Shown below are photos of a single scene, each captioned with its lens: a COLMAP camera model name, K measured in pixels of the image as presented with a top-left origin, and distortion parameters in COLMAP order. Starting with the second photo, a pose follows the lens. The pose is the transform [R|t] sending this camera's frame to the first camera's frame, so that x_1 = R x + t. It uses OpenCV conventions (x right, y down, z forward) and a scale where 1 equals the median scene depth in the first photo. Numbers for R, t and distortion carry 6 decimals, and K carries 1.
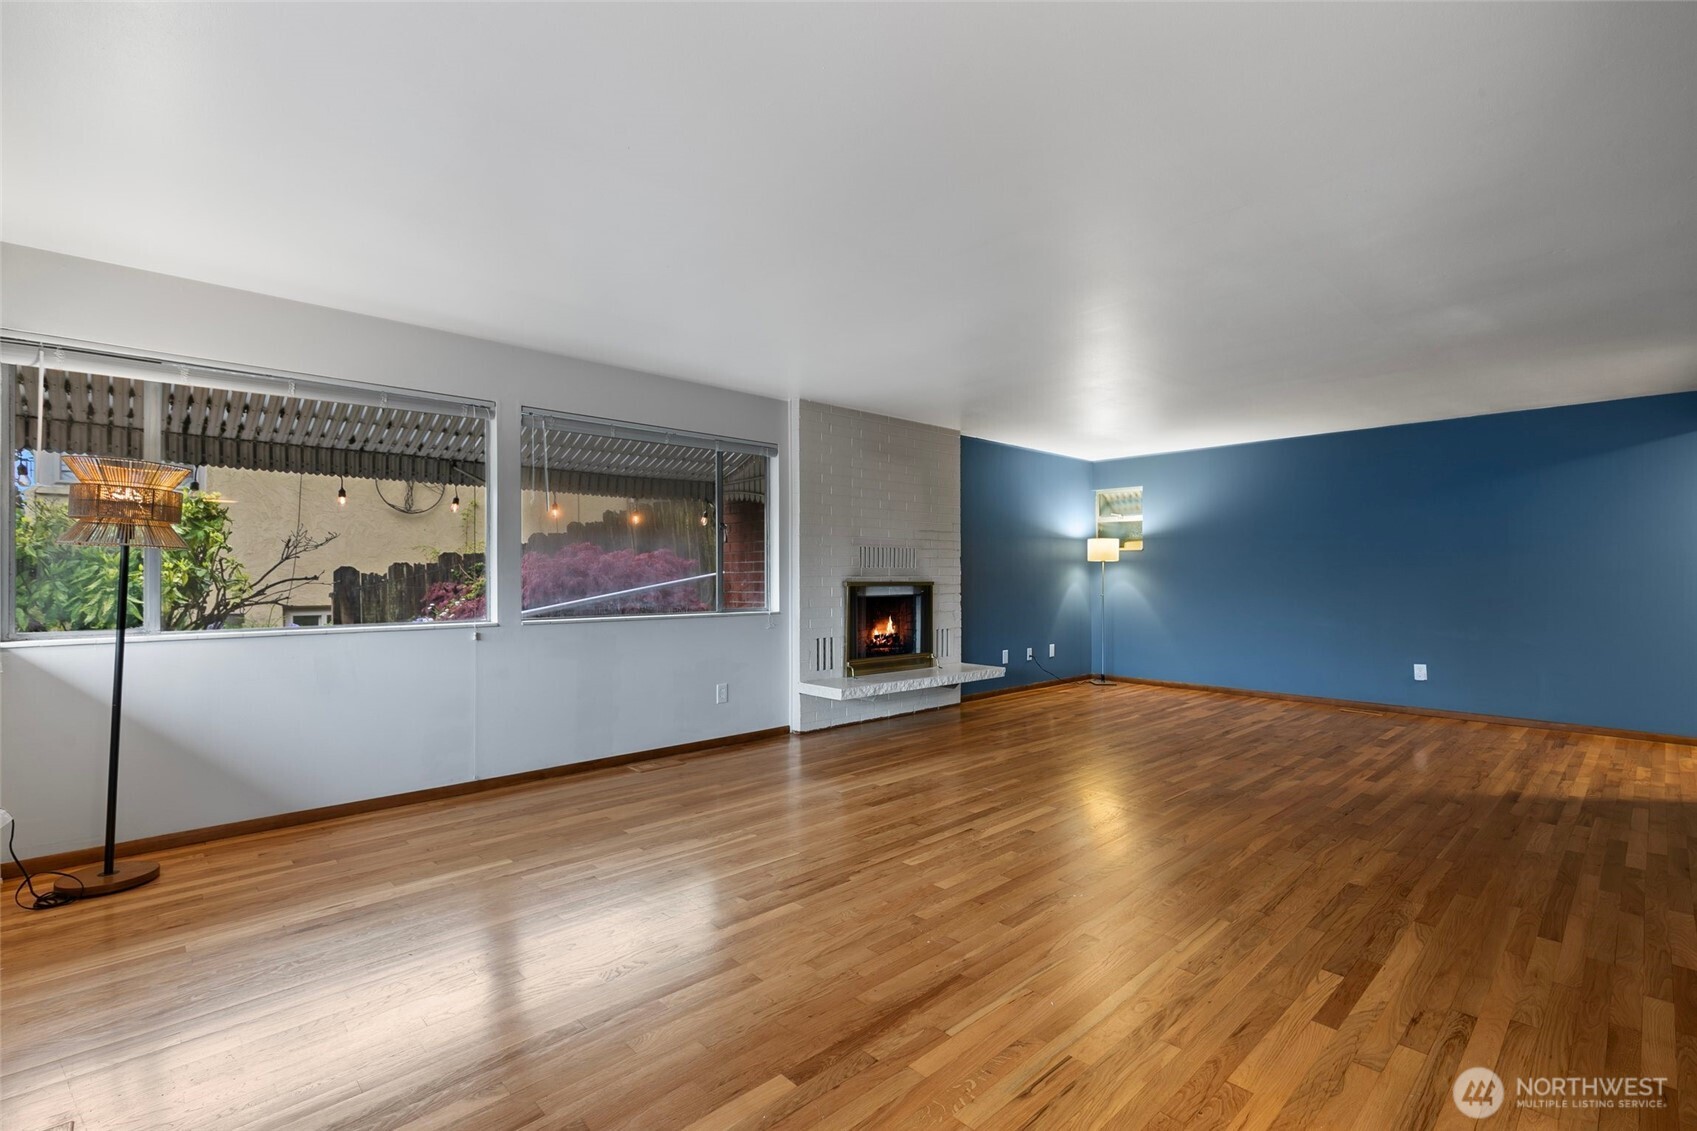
lens RADIAL K [[769.5, 0, 844.6], [0, 769.5, 570.6], [0, 0, 1]] dist [0.006583, -0.001374]
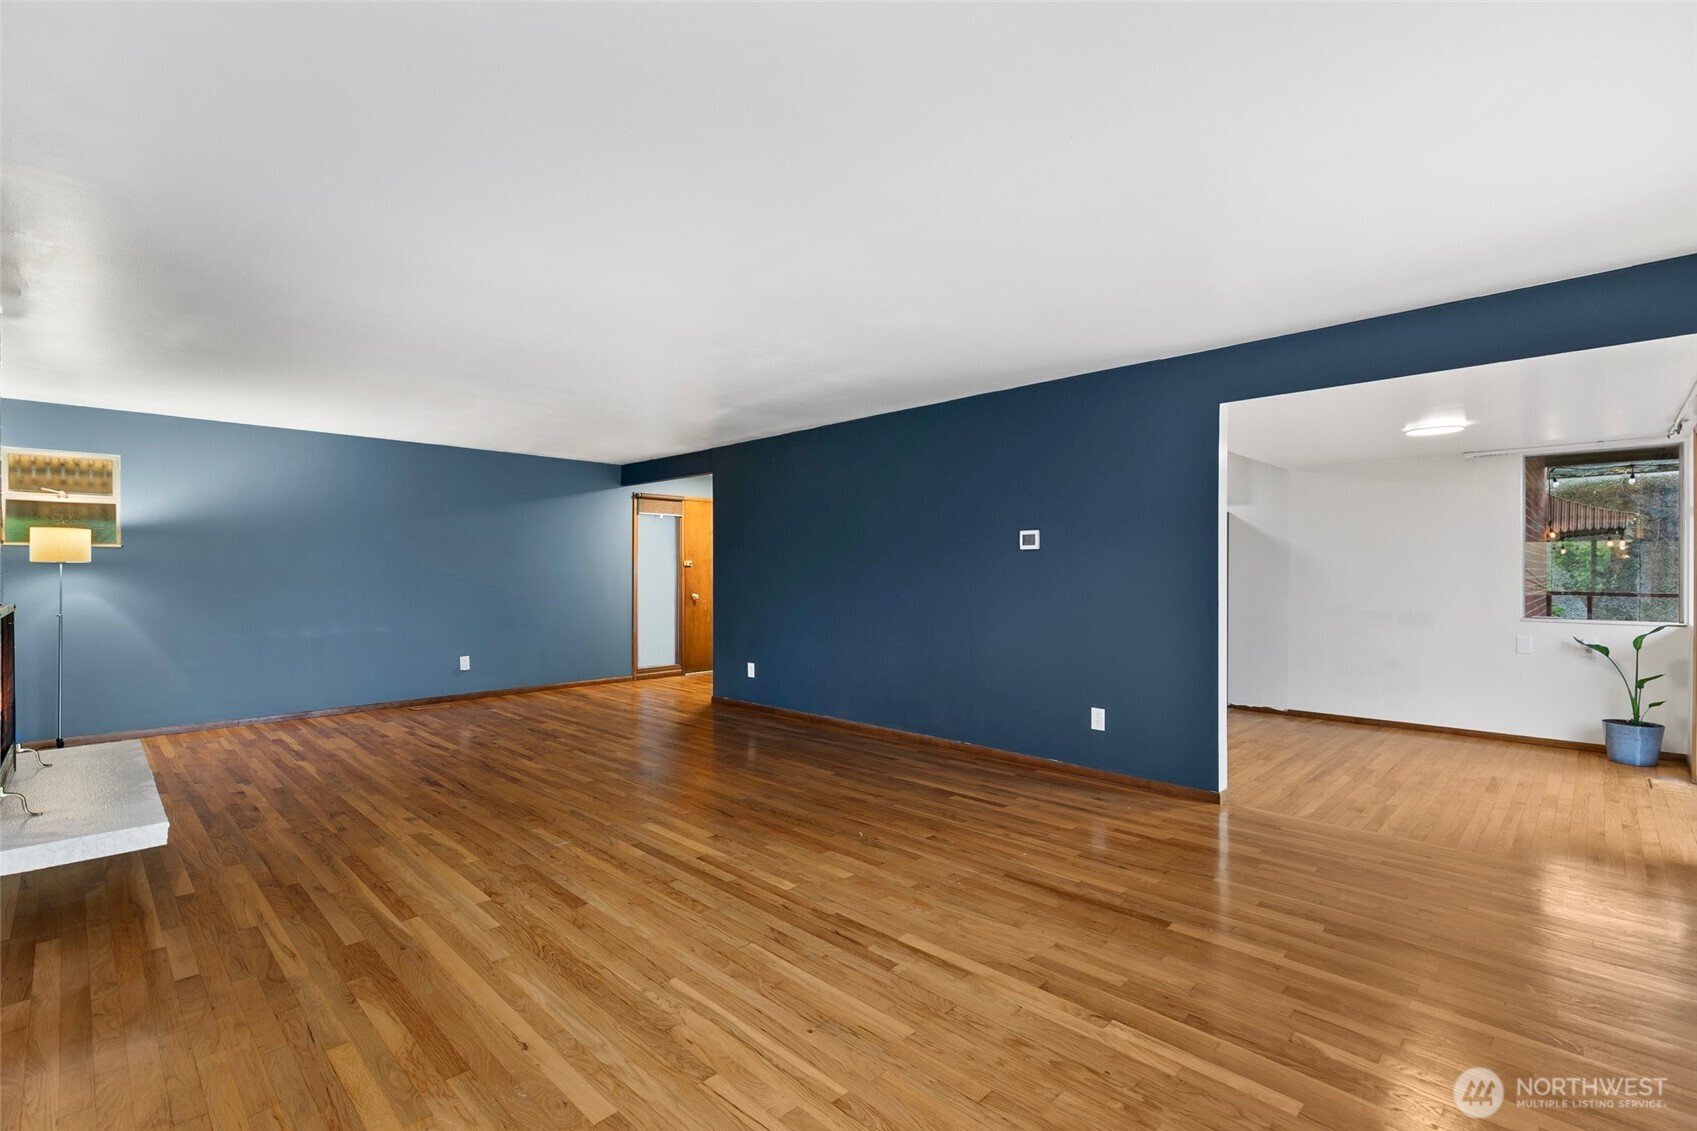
lens RADIAL K [[769.5, 0, 849.2], [0, 769.5, 568.8], [0, 0, 1]] dist [0.006583, -0.001374]
pose [[-0.042434, 0.002821, 0.999095, -0.878713], [-0.002276, 0.999993, -0.002920, -0.016574], [-0.999097, -0.002397, -0.042428, 0.959273]]
